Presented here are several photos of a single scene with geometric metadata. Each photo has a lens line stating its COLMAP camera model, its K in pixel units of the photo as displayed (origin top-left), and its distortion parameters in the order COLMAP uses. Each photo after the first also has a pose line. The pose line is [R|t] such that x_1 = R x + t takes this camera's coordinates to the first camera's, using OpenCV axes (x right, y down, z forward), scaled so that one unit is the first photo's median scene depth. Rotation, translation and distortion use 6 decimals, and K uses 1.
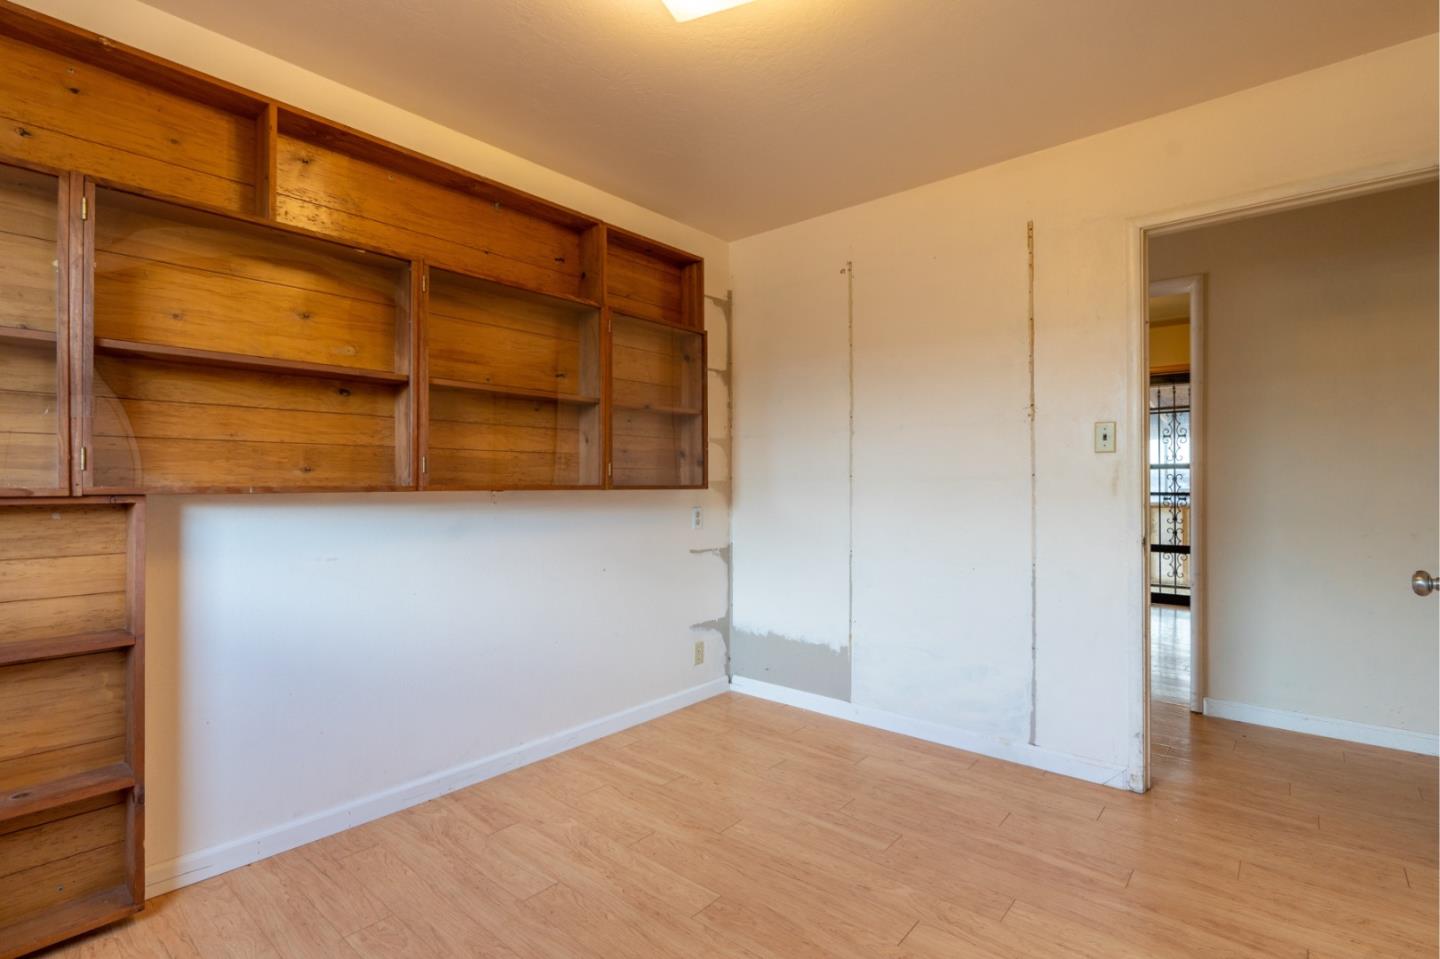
lens RADIAL K [[714.4, 0, 723.9], [0, 714.4, 475.5], [0, 0, 1]] dist [-0.006598, 0.001393]
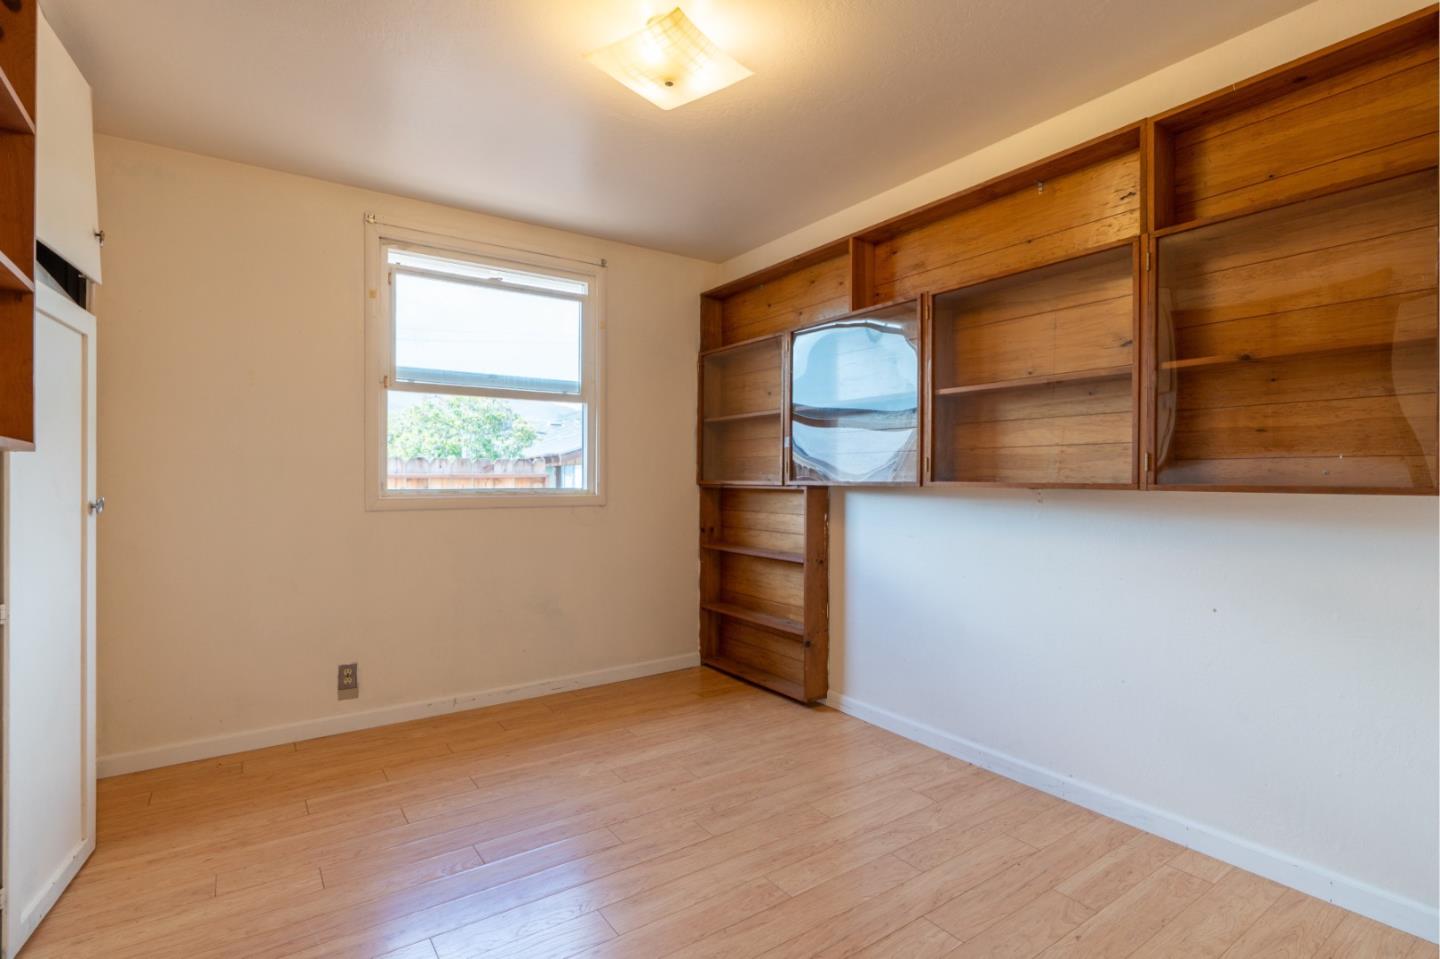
lens RADIAL K [[714.4, 0, 725.5], [0, 714.4, 482.6], [0, 0, 1]] dist [-0.006598, 0.001393]
pose [[-0.281523, 0.003984, -0.959546, 0.735339], [0.003727, 0.999988, 0.003059, 0.009631], [0.959547, -0.002715, -0.281534, 0.907777]]
